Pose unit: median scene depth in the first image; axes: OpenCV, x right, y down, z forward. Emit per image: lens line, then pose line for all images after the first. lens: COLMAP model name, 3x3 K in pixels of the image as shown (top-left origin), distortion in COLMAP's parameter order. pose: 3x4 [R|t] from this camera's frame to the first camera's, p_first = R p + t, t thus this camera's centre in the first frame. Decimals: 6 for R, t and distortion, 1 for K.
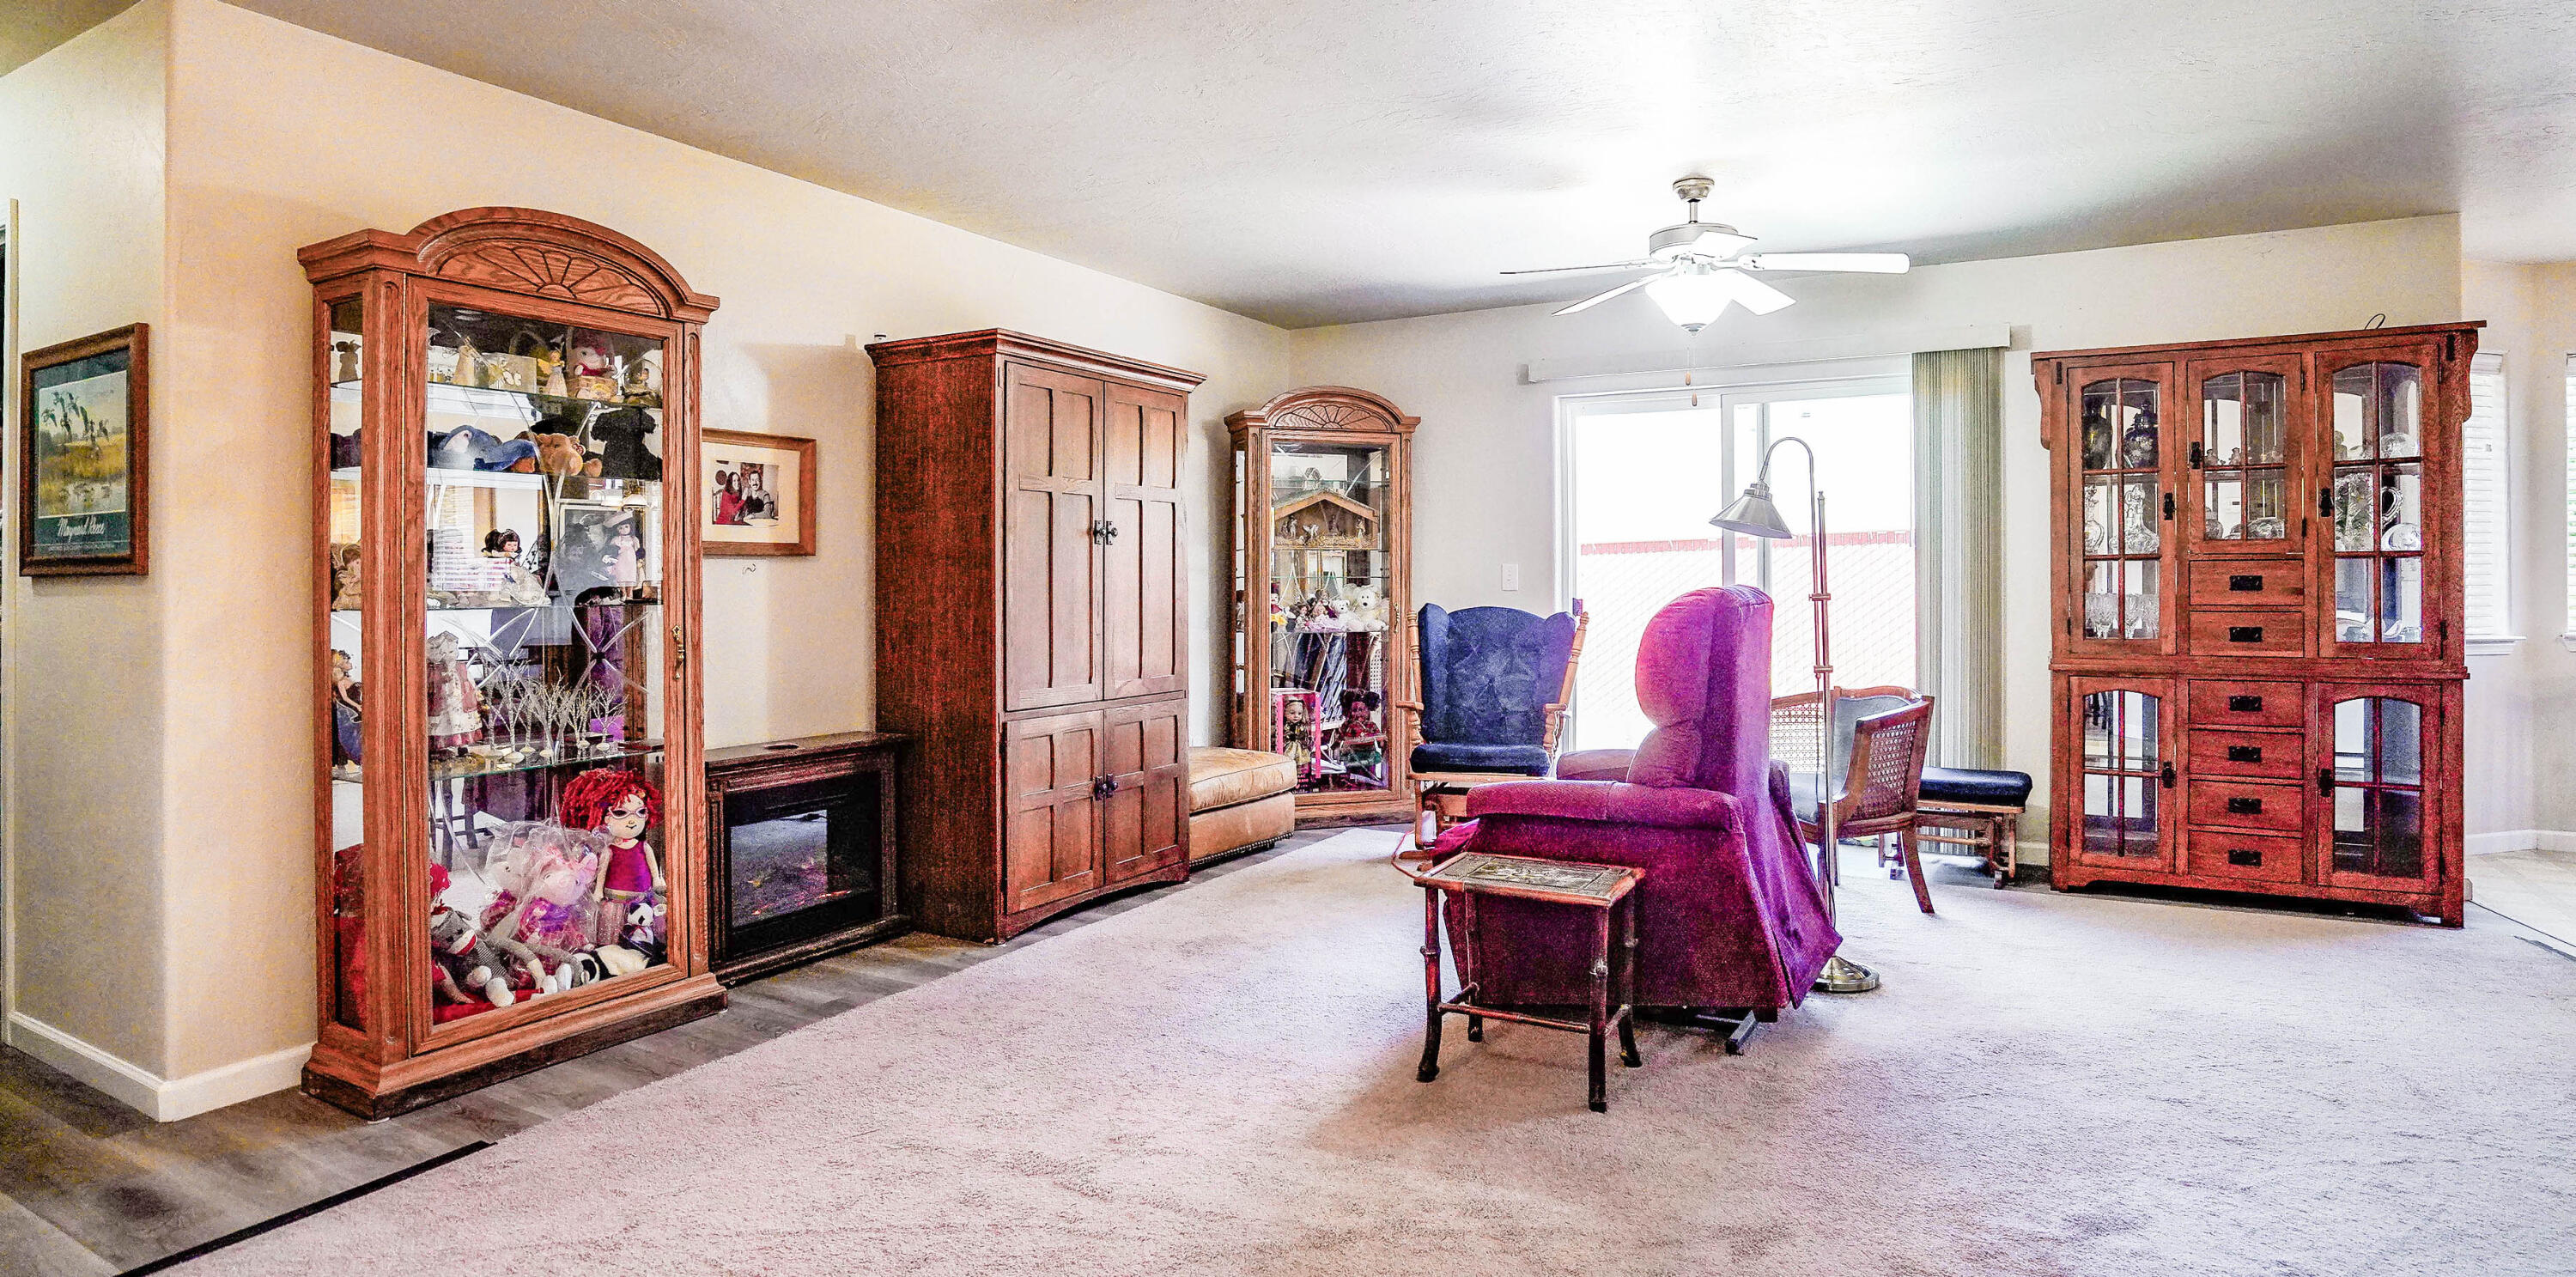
lens RADIAL K [[1357.7, 0, 1312.6], [0, 1357.7, 578.8], [0, 0, 1]] dist [-0.038118, 0.014849]
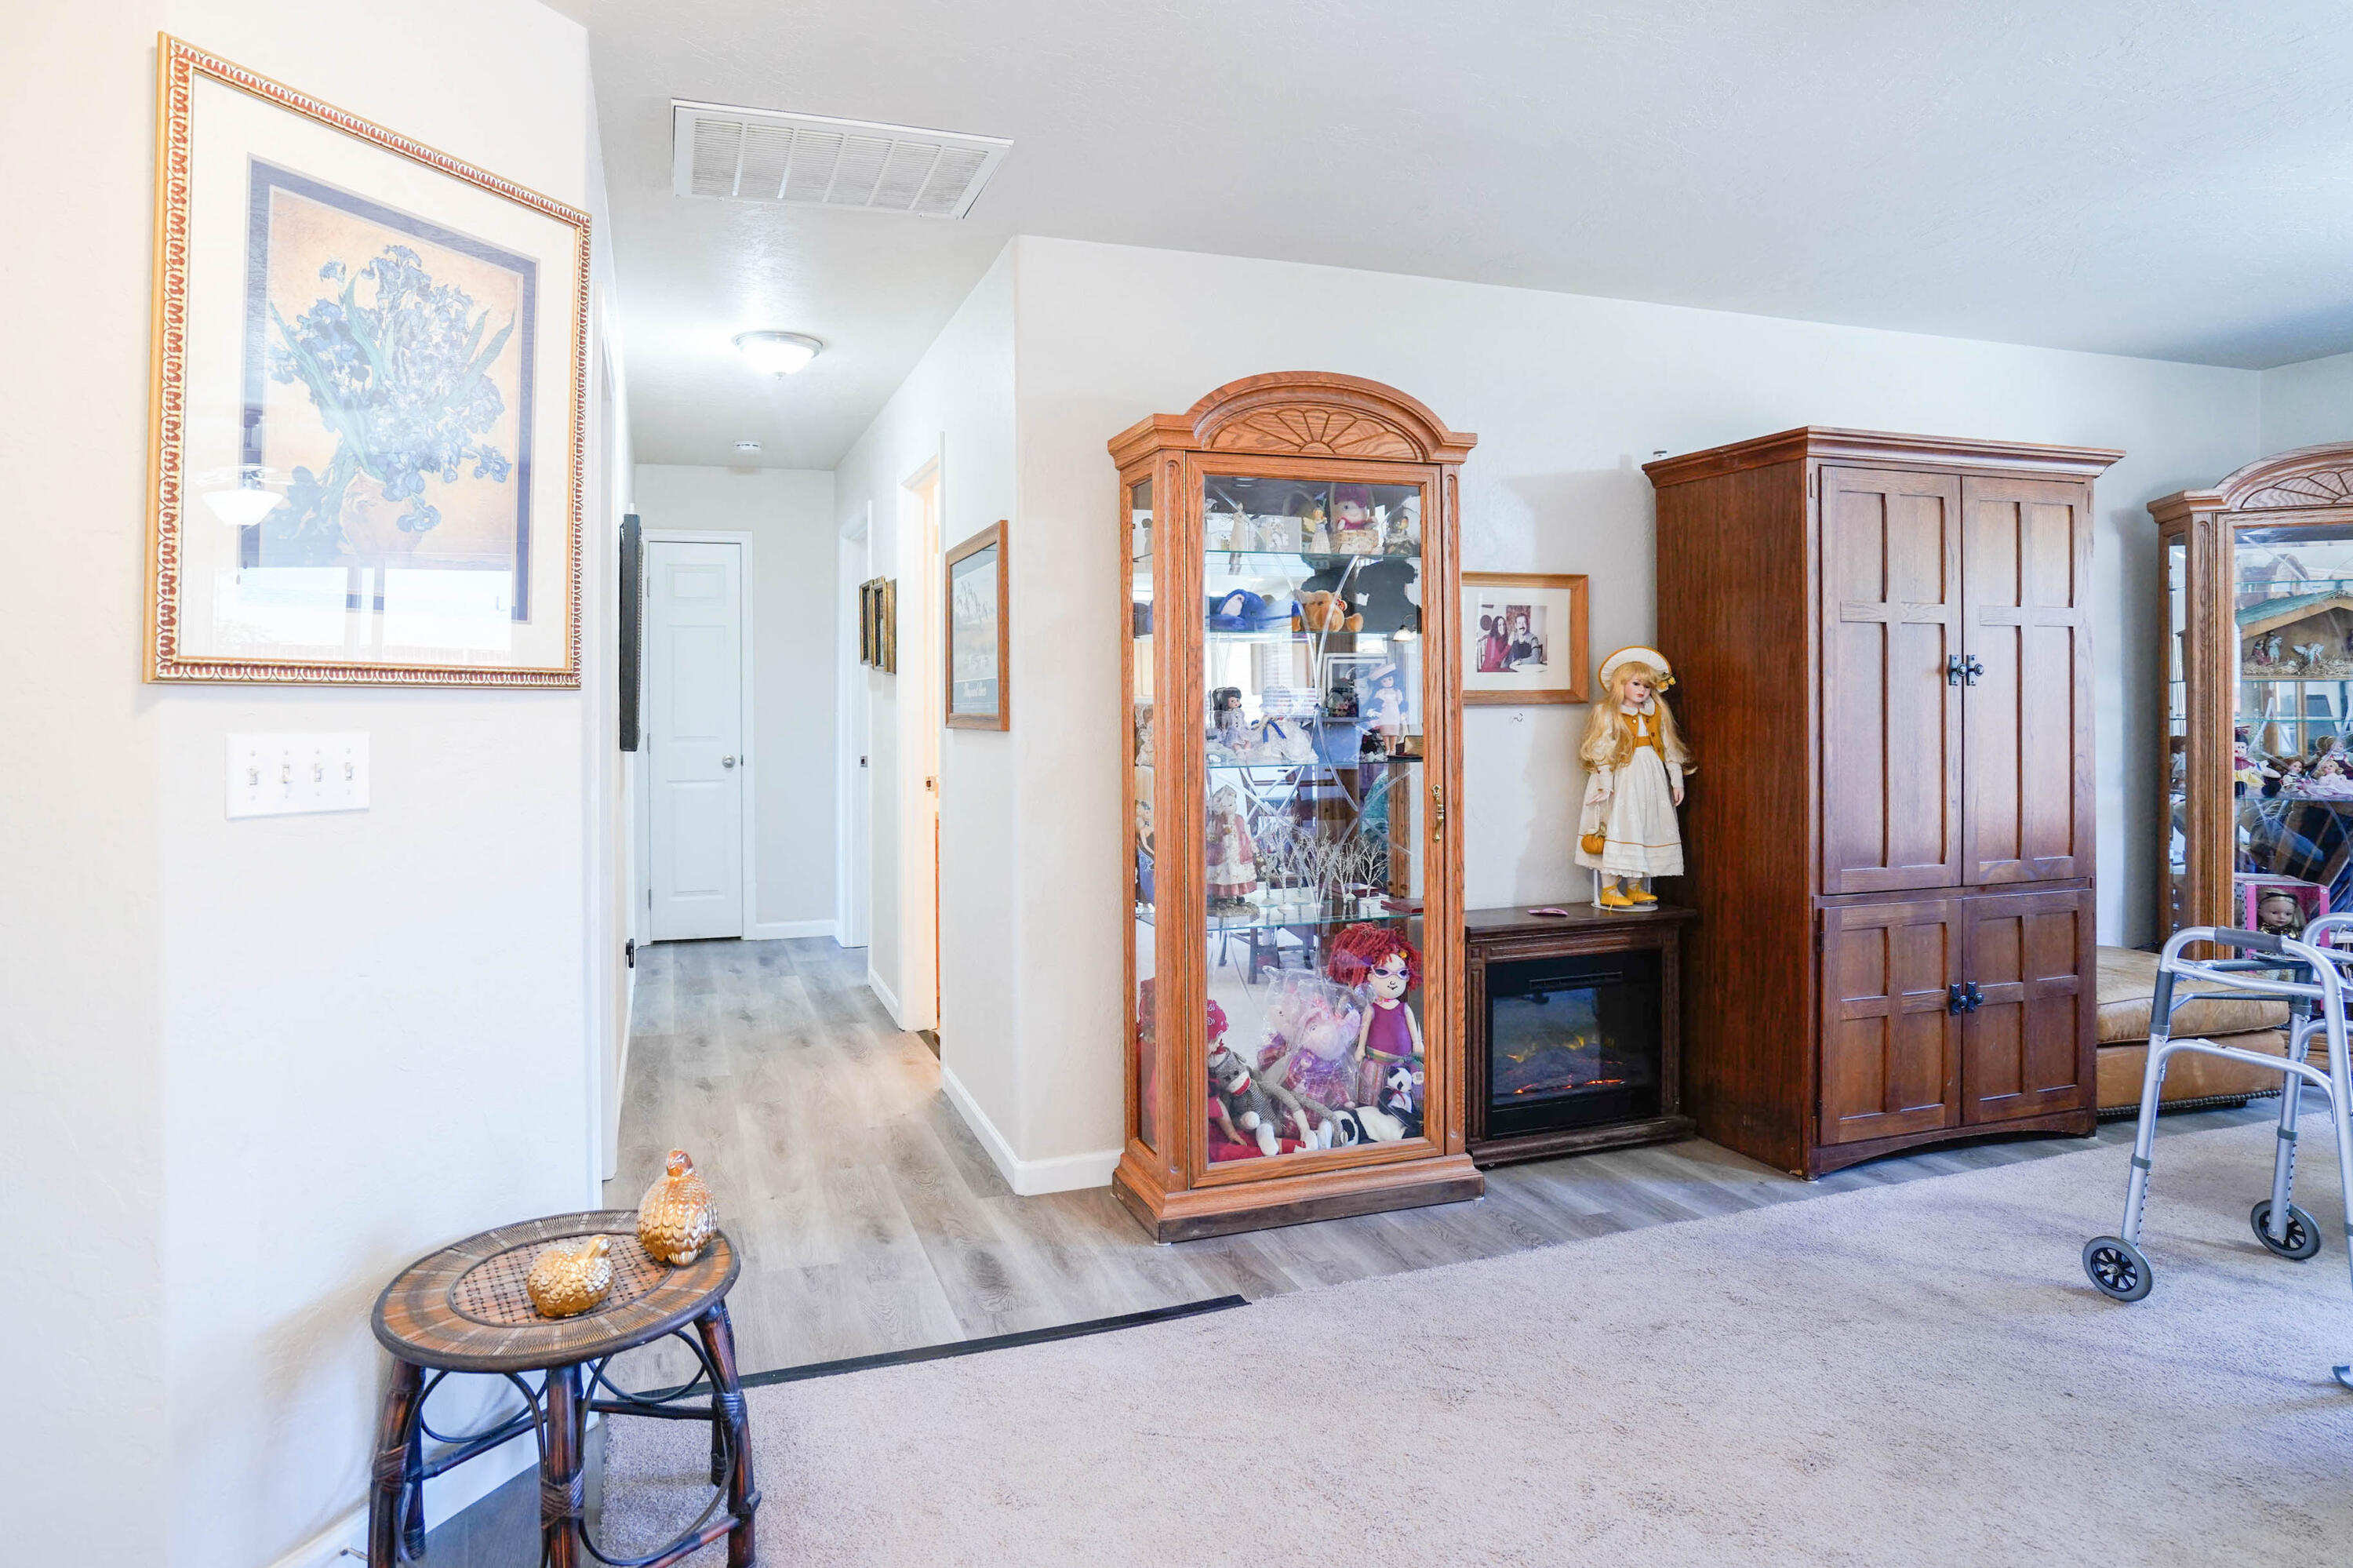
lens RADIAL K [[1307.0, 0, 1059.0], [0, 1307.0, 689.7], [0, 0, 1]] dist [-0.047345, 0.021664]
pose [[0.727644, -0.001580, -0.685954, -0.030256], [0.003243, 0.999994, 0.001136, -0.029287], [0.685948, -0.003051, 0.727644, 0.127906]]
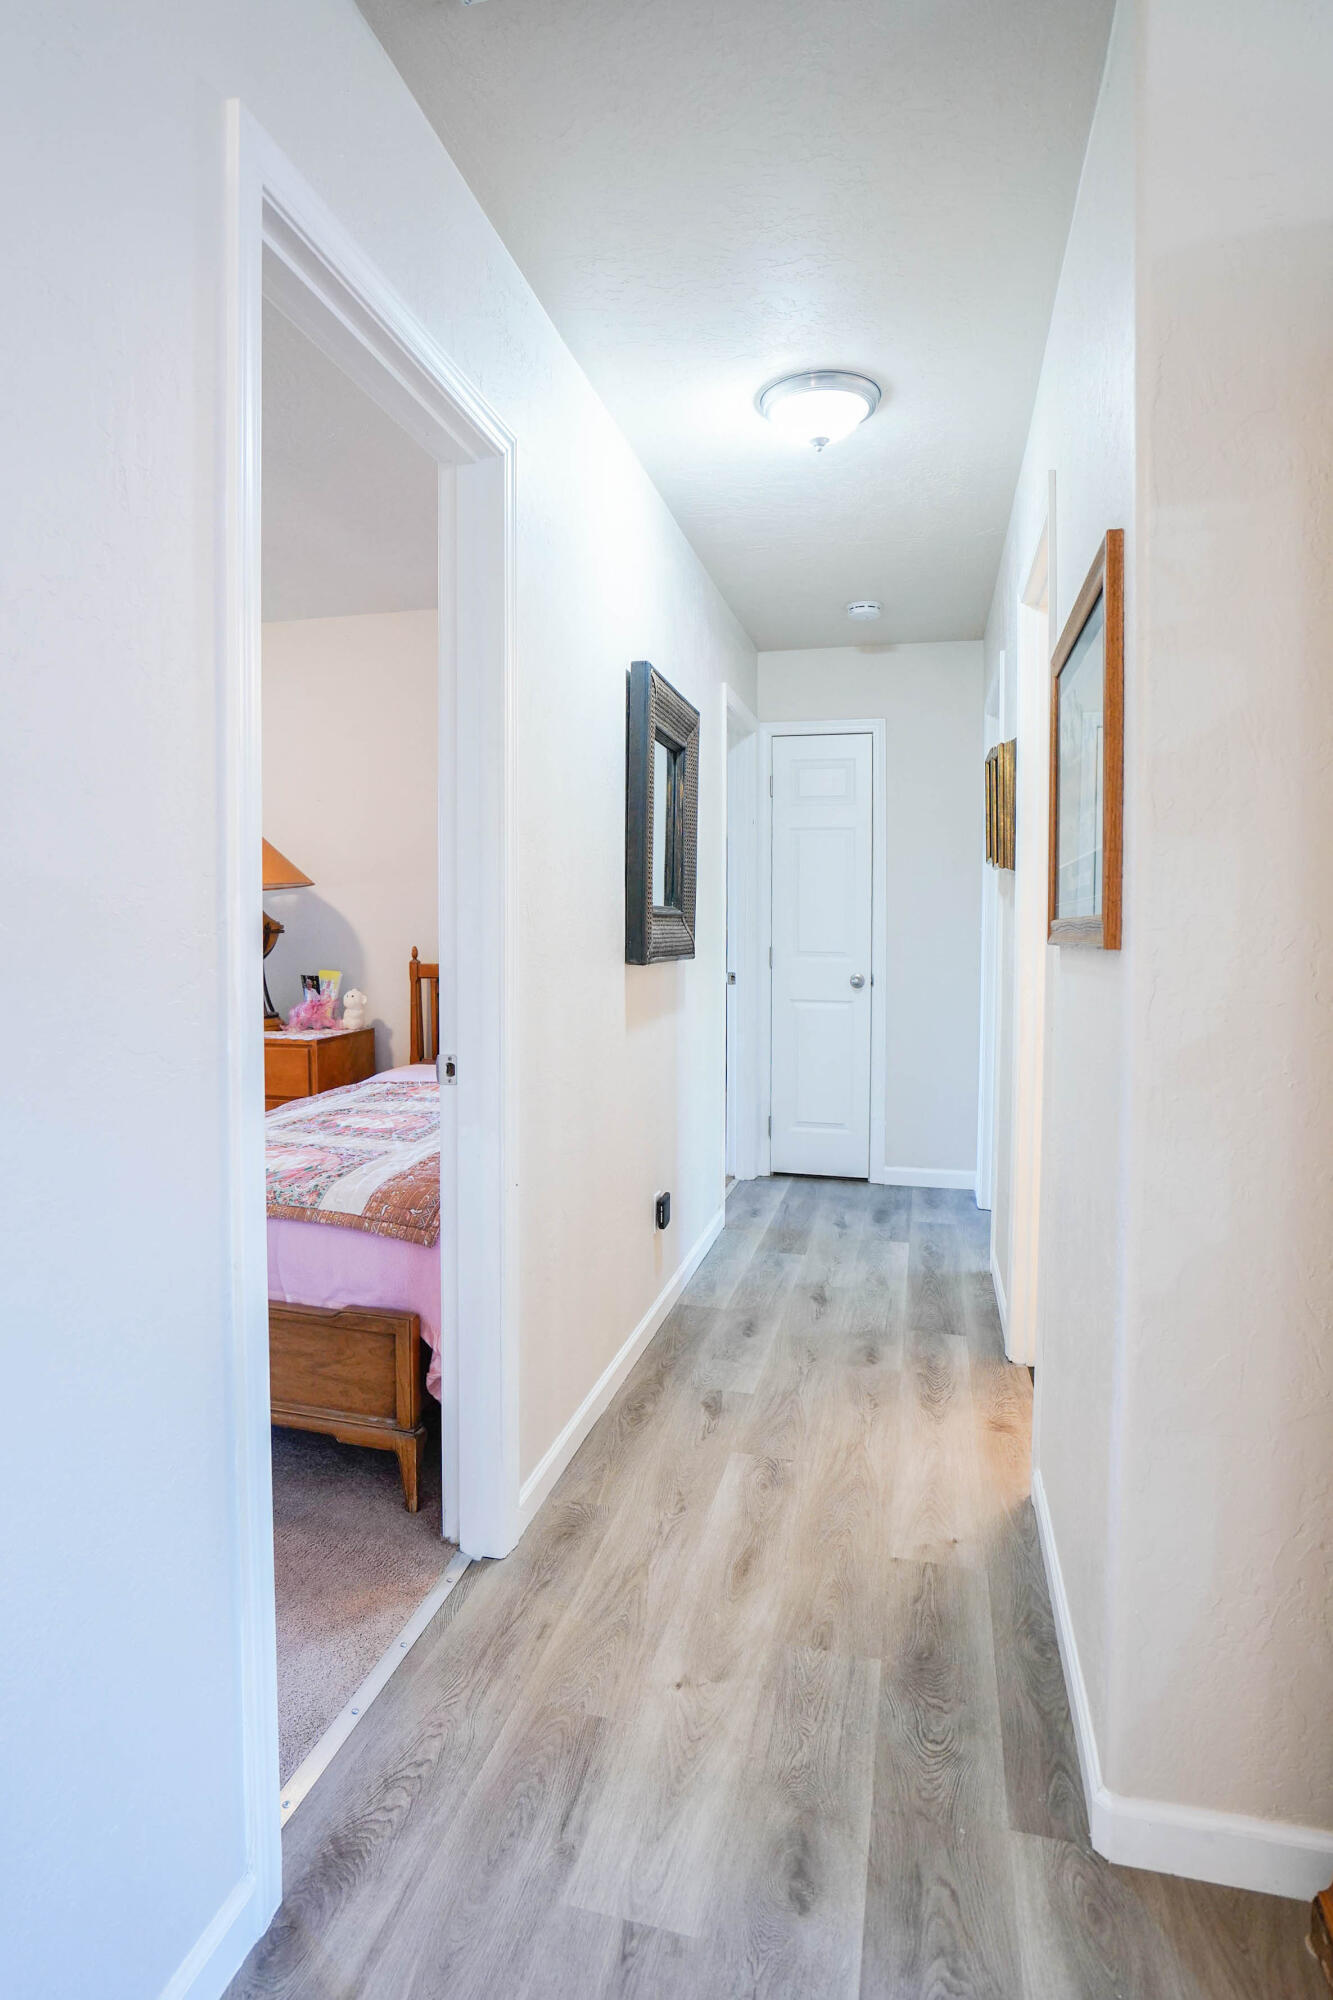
lens RADIAL K [[1108.2, 0, 631.8], [0, 1108.2, 955.3], [0, 0, 1]] dist [-0.029093, 0.004145]
pose [[0.252673, 0.037246, -0.966835, -0.314347], [-0.003975, 0.999290, 0.037458, -0.013352], [0.967544, -0.005621, 0.252641, 0.464948]]
